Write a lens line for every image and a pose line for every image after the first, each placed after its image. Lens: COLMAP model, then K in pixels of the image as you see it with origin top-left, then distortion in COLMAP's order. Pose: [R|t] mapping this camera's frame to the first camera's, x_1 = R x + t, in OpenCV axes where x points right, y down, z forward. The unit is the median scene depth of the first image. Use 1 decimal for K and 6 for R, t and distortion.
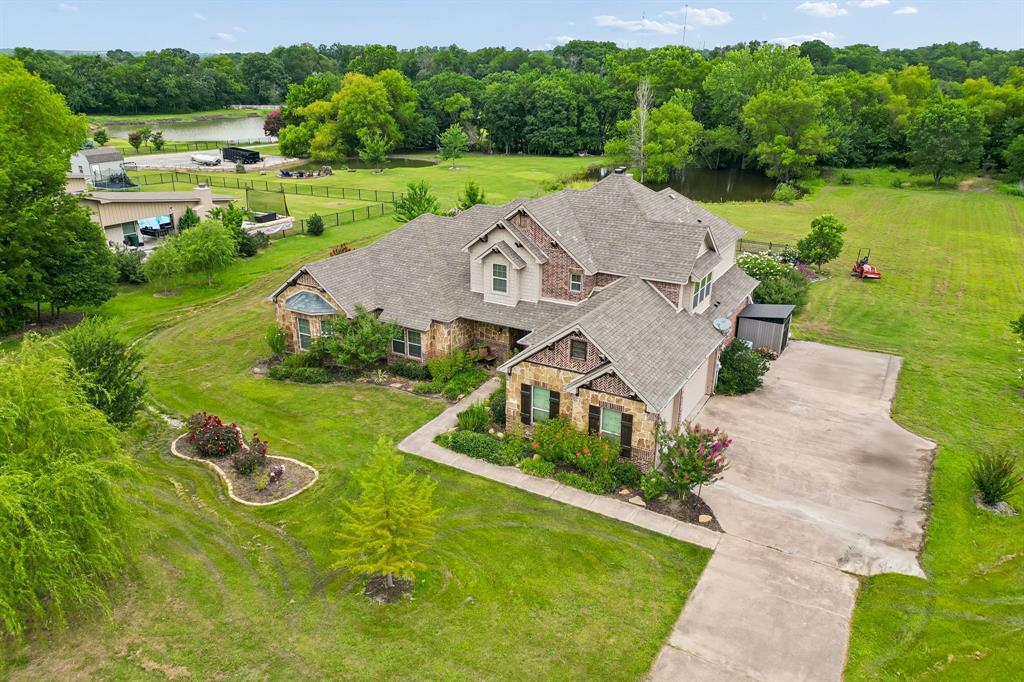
lens RADIAL K [[715.6, 0, 507.8], [0, 715.6, 340.5], [0, 0, 1]] dist [0.000453, -0.000550]
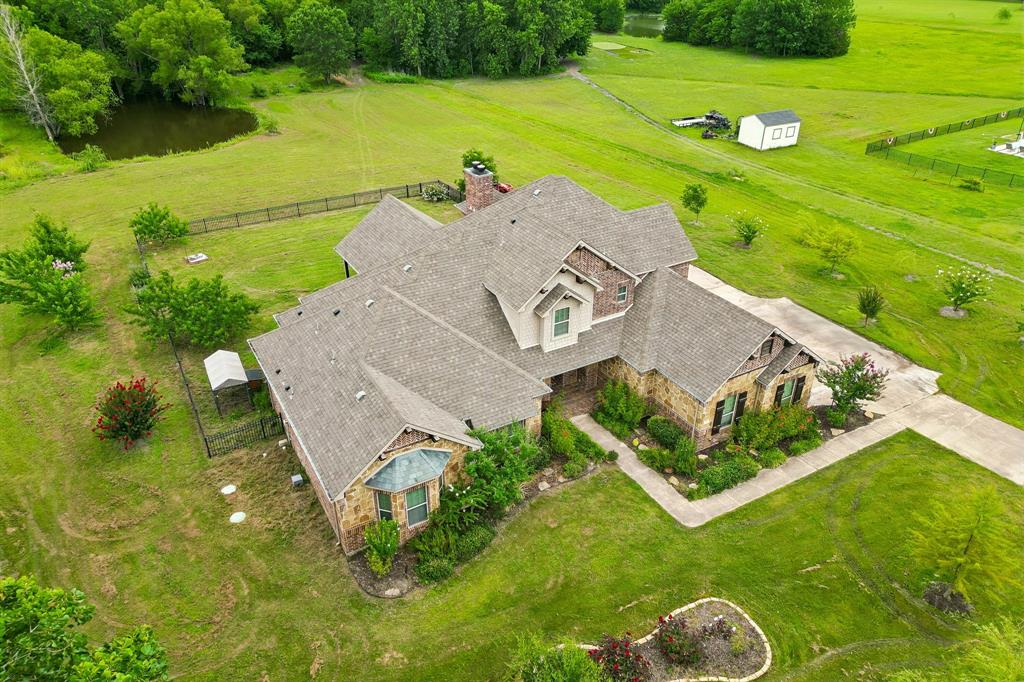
lens RADIAL K [[715.6, 0, 507.8], [0, 715.6, 340.5], [0, 0, 1]] dist [0.000453, -0.000550]
pose [[0.513048, -0.439558, 0.737272, -0.759765], [0.313936, 0.895512, 0.315440, -0.390685], [-0.798890, 0.069621, 0.597434, 0.532176]]
